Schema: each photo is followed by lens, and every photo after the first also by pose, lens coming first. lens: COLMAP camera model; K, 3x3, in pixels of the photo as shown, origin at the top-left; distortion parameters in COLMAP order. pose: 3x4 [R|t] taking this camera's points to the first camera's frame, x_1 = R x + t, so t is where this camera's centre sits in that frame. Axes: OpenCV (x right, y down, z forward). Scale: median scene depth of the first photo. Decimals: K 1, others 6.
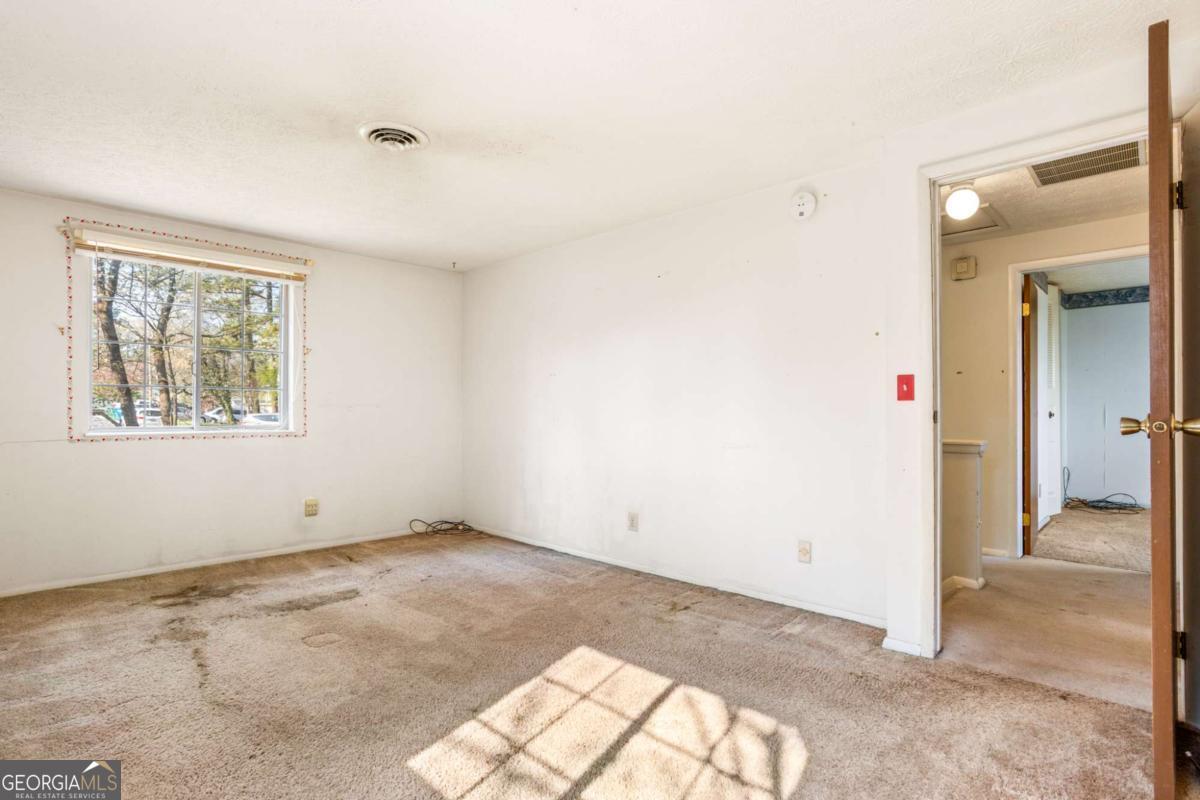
lens RADIAL K [[615.8, 0, 603.1], [0, 615.8, 406.3], [0, 0, 1]] dist [-0.006442, -0.000673]
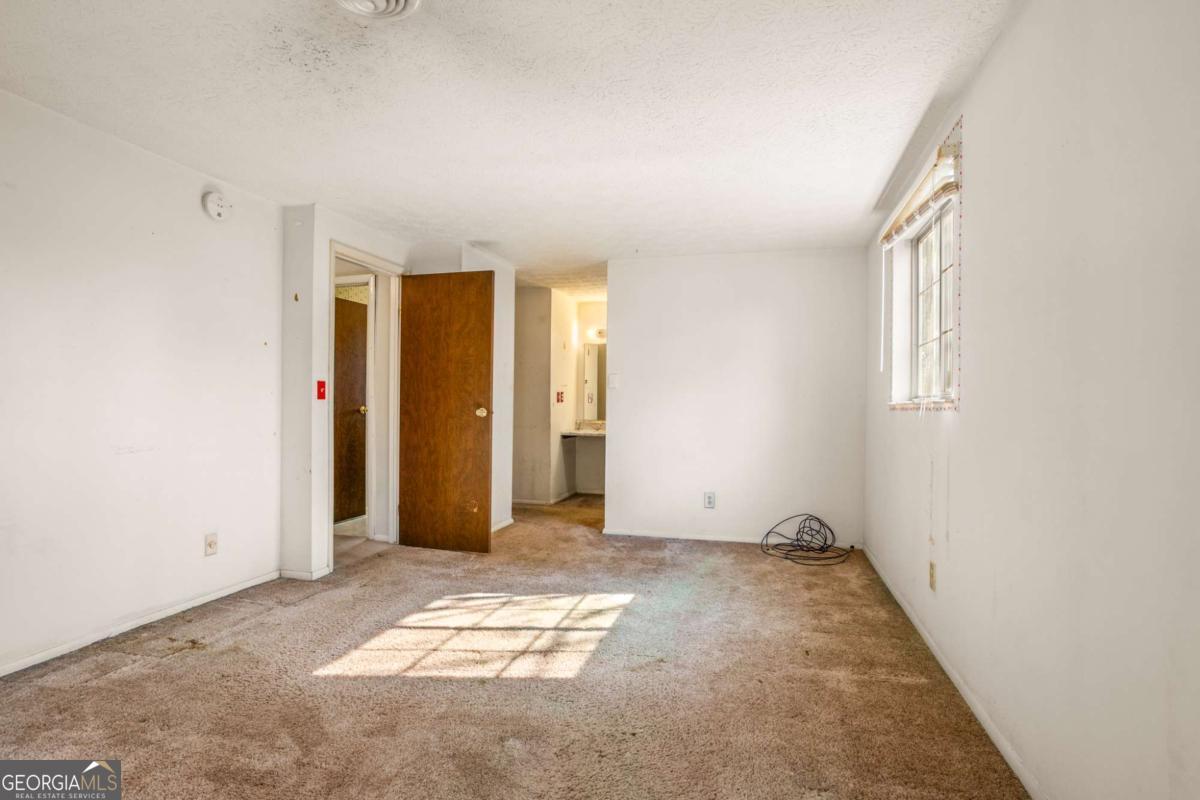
lens RADIAL K [[615.8, 0, 600.9], [0, 615.8, 400.9], [0, 0, 1]] dist [-0.006442, -0.000673]
pose [[-0.493485, -0.002224, 0.869751, -1.272292], [-0.015851, 0.999854, -0.006437, -0.008322], [-0.869610, -0.016963, -0.493448, 1.364166]]
